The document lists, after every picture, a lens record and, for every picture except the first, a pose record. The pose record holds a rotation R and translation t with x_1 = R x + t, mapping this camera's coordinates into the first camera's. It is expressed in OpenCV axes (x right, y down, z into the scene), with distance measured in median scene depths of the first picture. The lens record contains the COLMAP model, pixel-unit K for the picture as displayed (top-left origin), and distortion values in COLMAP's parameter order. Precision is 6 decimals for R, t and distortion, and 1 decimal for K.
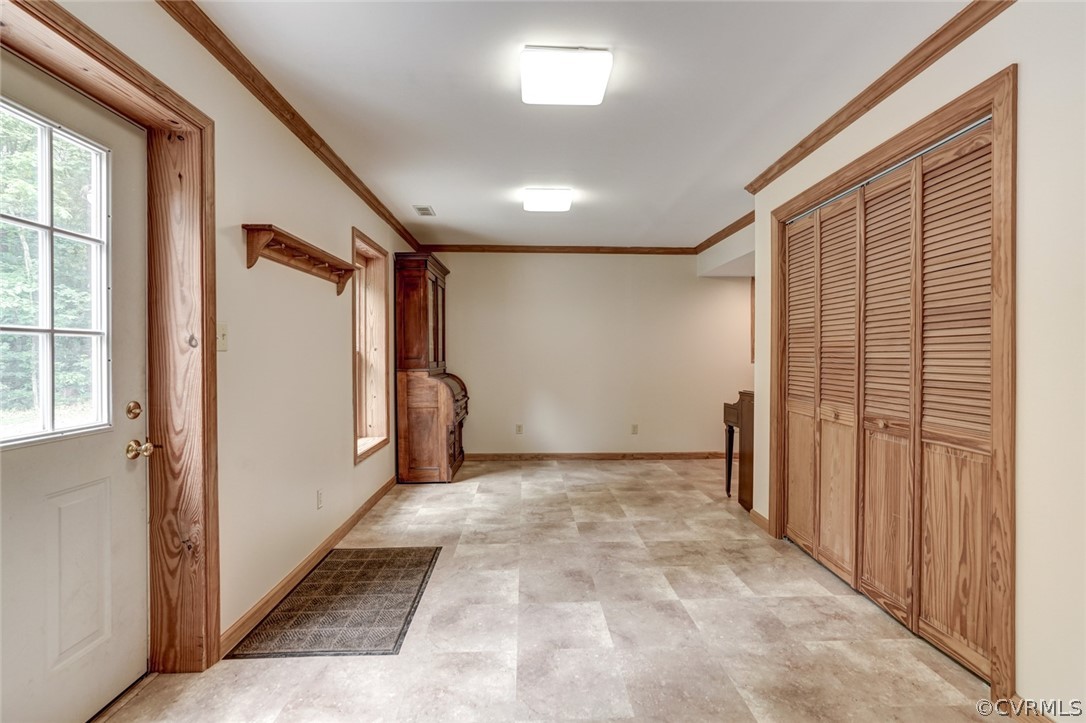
lens RADIAL K [[505.3, 0, 548.0], [0, 505.3, 358.4], [0, 0, 1]] dist [-0.047882, 0.026182]
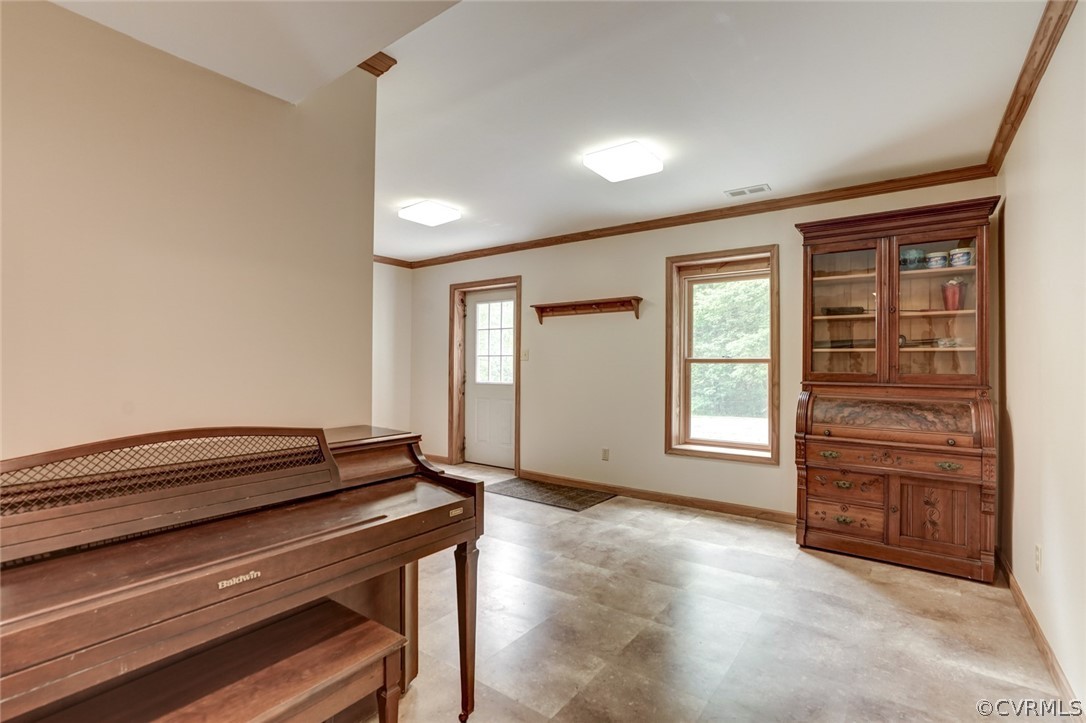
lens RADIAL K [[505.3, 0, 548.0], [0, 505.3, 358.4], [0, 0, 1]] dist [-0.047882, 0.026182]
pose [[-0.616315, -0.014163, -0.787373, 0.733057], [-0.015706, 0.999860, -0.005692, -0.003746], [0.787343, 0.008859, -0.616451, 1.495311]]
